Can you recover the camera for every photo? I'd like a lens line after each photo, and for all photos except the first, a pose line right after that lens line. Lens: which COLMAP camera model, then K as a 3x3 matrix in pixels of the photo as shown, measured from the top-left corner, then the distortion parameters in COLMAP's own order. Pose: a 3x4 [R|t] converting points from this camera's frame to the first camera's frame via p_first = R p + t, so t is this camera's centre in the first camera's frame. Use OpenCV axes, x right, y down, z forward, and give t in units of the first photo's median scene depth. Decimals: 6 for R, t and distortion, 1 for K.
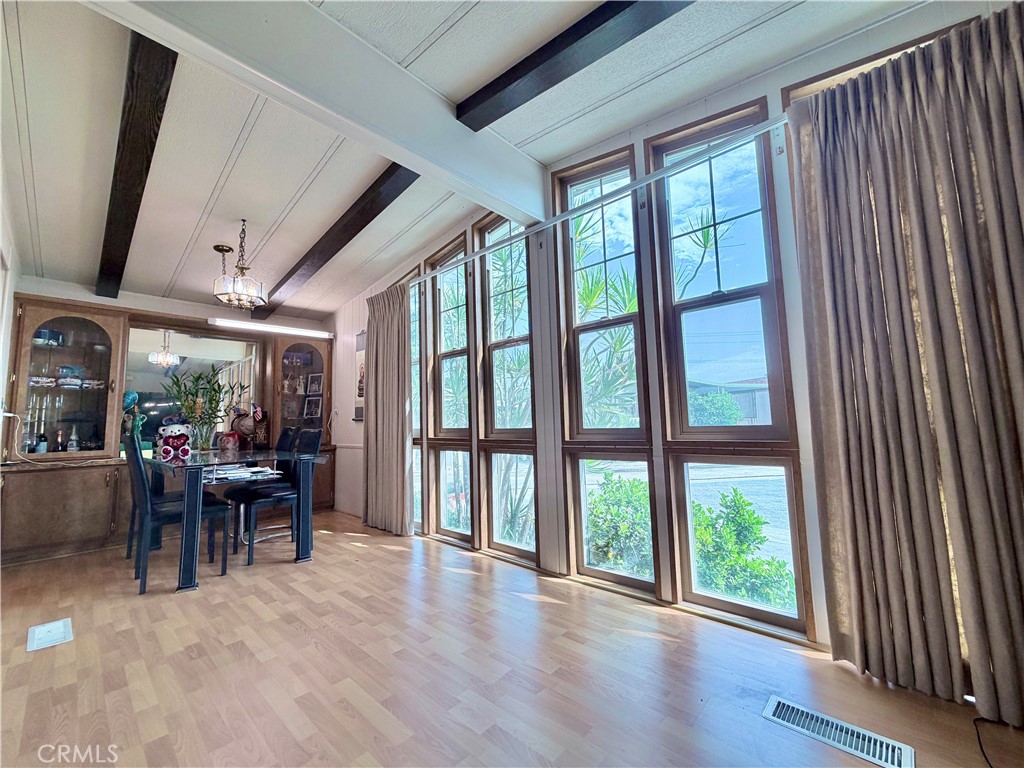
lens RADIAL K [[406.6, 0, 508.0], [0, 406.6, 383.0], [0, 0, 1]] dist [-0.000442, -0.000647]
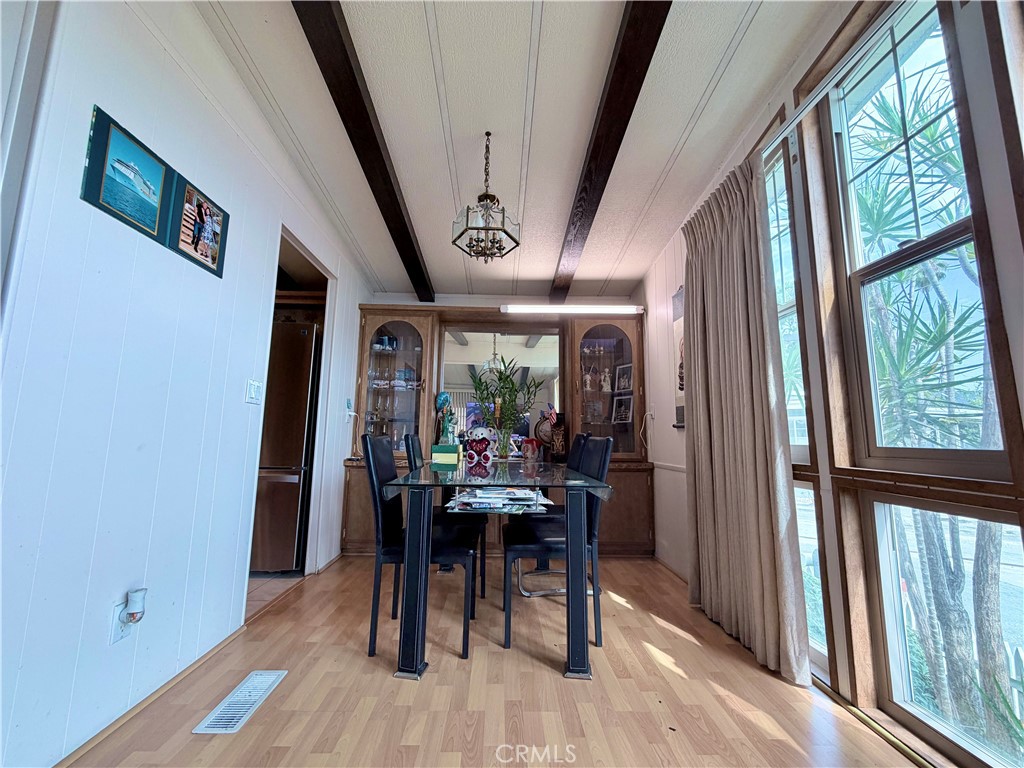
lens RADIAL K [[406.6, 0, 508.0], [0, 406.6, 383.0], [0, 0, 1]] dist [-0.000442, -0.000647]
pose [[0.698748, -0.058561, -0.712967, -0.116147], [0.036585, 0.998265, -0.046139, 0.048270], [0.714432, 0.006155, 0.699678, 0.413356]]
